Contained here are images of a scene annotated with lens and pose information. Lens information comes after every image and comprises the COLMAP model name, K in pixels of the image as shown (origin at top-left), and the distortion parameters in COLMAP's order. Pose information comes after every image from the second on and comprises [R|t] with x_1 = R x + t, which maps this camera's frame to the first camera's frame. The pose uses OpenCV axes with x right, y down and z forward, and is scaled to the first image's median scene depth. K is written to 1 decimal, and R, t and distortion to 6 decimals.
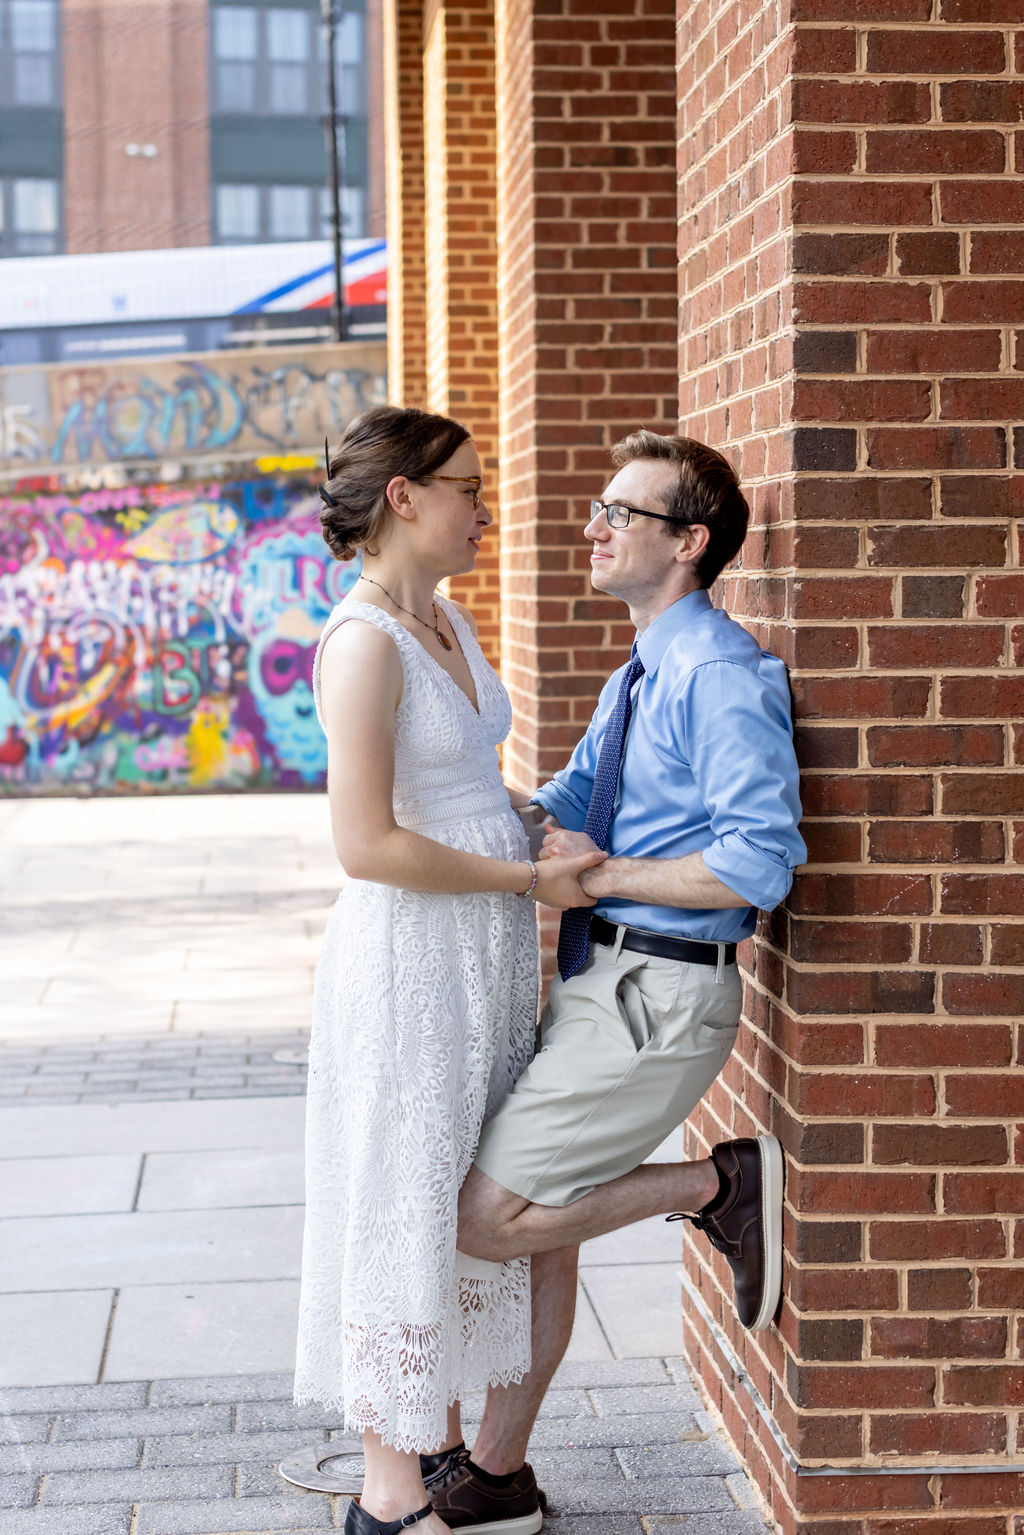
lens RADIAL K [[2536.4, 0, 446.6], [0, 2536.4, 671.7], [0, 0, 1]] dist [-0.032467, 0.013527]
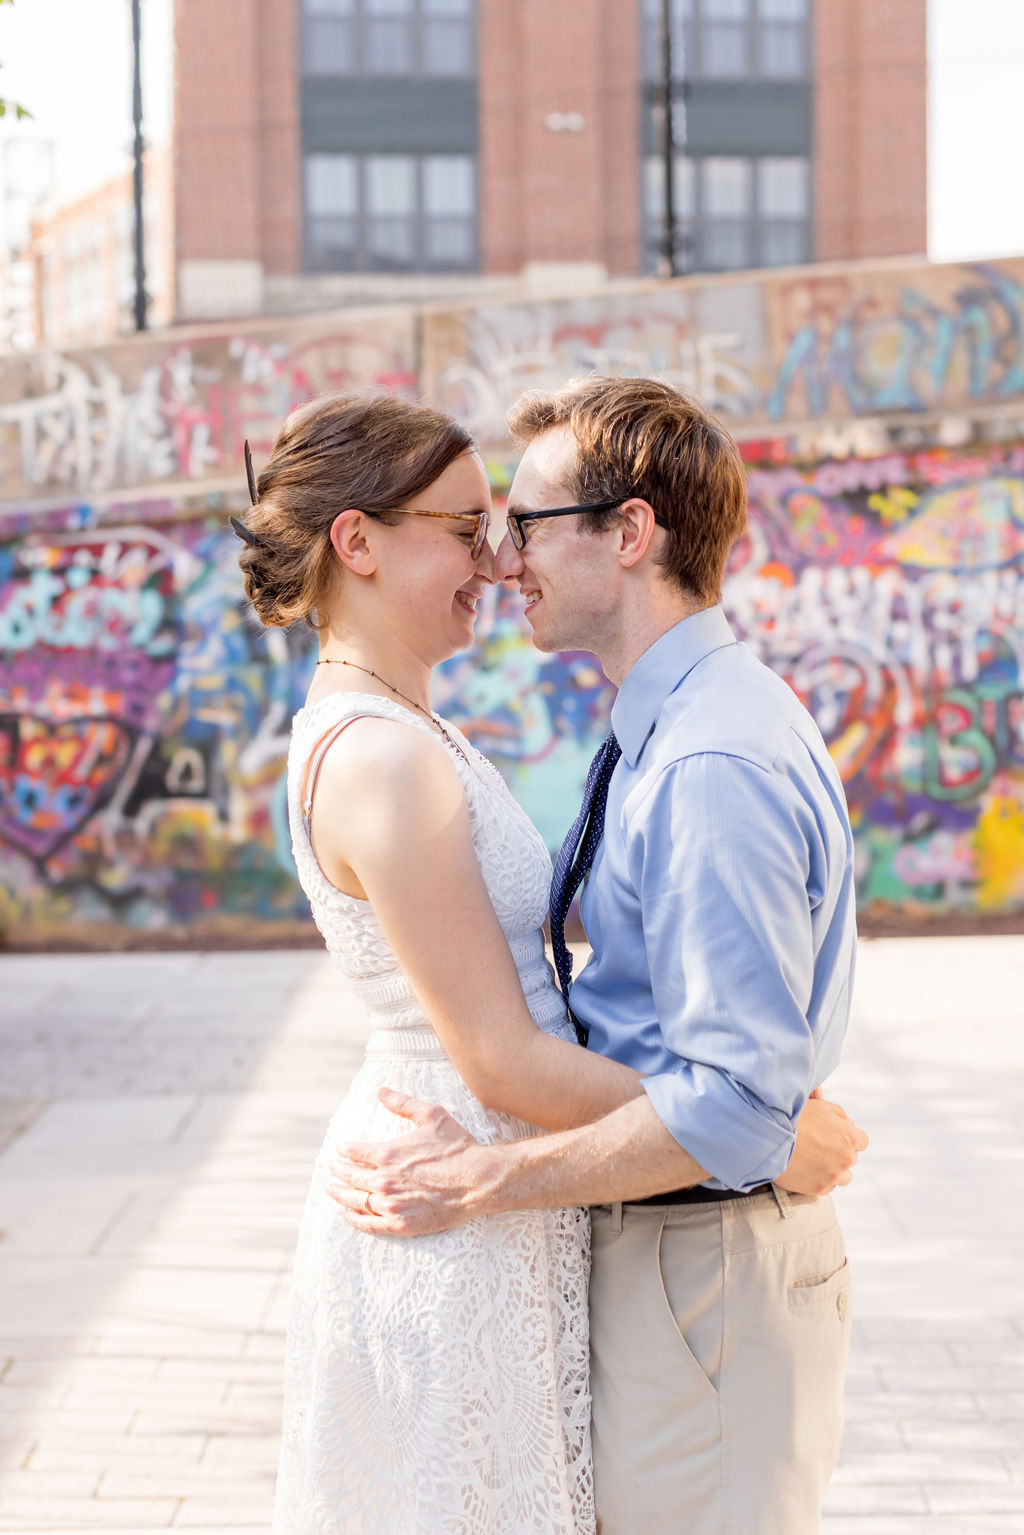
lens RADIAL K [[2536.4, 0, 446.6], [0, 2536.4, 671.7], [0, 0, 1]] dist [-0.032467, 0.013527]
pose [[0.991169, -0.002304, -0.132587, -0.151427], [0.001657, 0.999986, -0.004993, -0.013351], [0.132597, 0.004729, 0.991159, 0.330489]]
